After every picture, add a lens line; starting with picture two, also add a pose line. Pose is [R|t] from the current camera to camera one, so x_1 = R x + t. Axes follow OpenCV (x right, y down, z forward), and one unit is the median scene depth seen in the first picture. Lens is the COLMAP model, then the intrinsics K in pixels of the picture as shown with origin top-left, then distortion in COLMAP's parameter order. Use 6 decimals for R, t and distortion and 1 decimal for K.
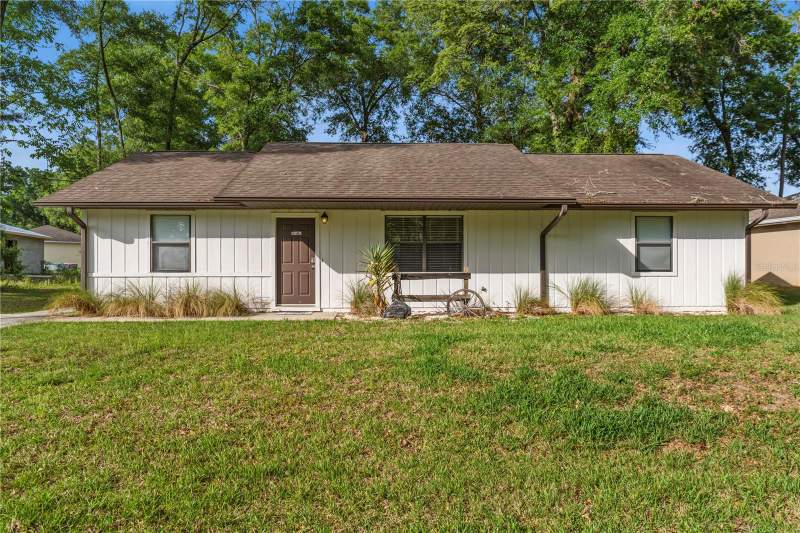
lens RADIAL K [[565.4, 0, 400.4], [0, 565.4, 265.4], [0, 0, 1]] dist [-0.068428, 0.001742]
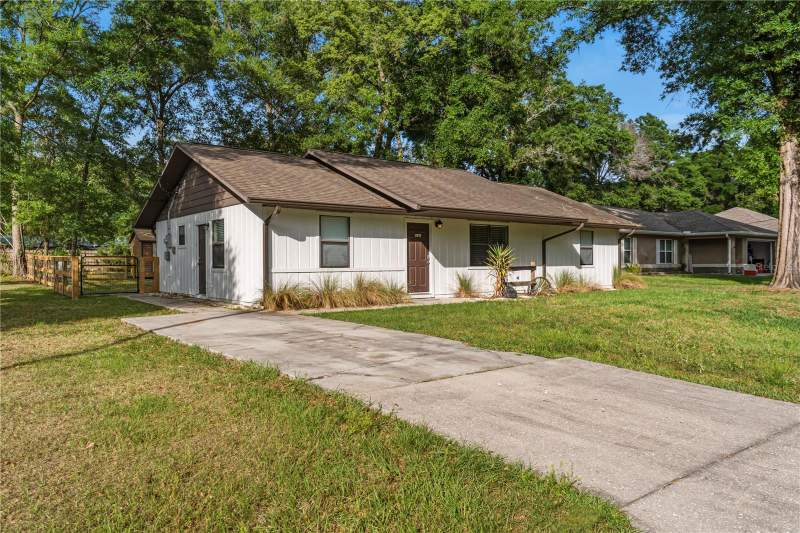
lens RADIAL K [[565.4, 0, 403.3], [0, 565.4, 260.9], [0, 0, 1]] dist [-0.068428, 0.001742]
pose [[0.808418, -0.000685, 0.588609, -0.952686], [0.000834, 1.000000, 0.000019, -0.000803], [-0.588609, 0.000475, 0.808418, 0.008718]]
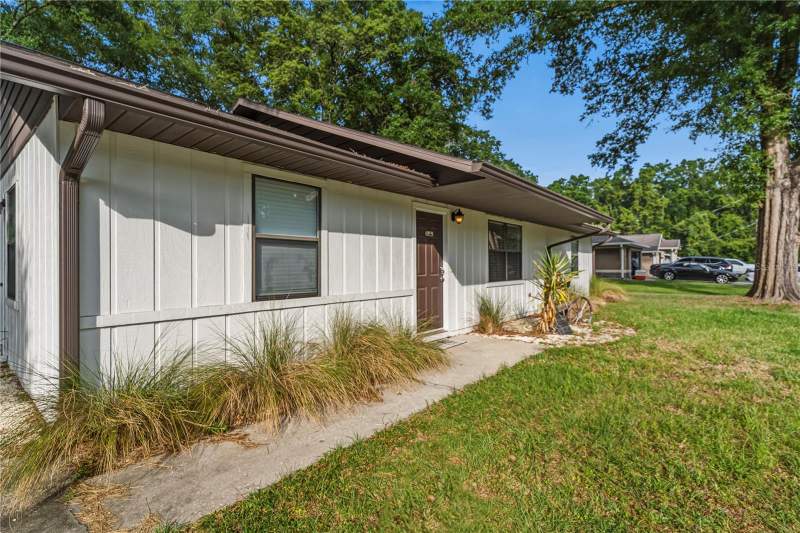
lens RADIAL K [[391.4, 0, 393.5], [0, 391.4, 260.4], [0, 0, 1]] dist [0.018612, -0.000534]
pose [[0.686563, 0.007633, 0.727031, -0.591863], [-0.002692, 0.999965, -0.007956, -0.018122], [-0.727066, 0.003505, 0.686559, 0.687749]]
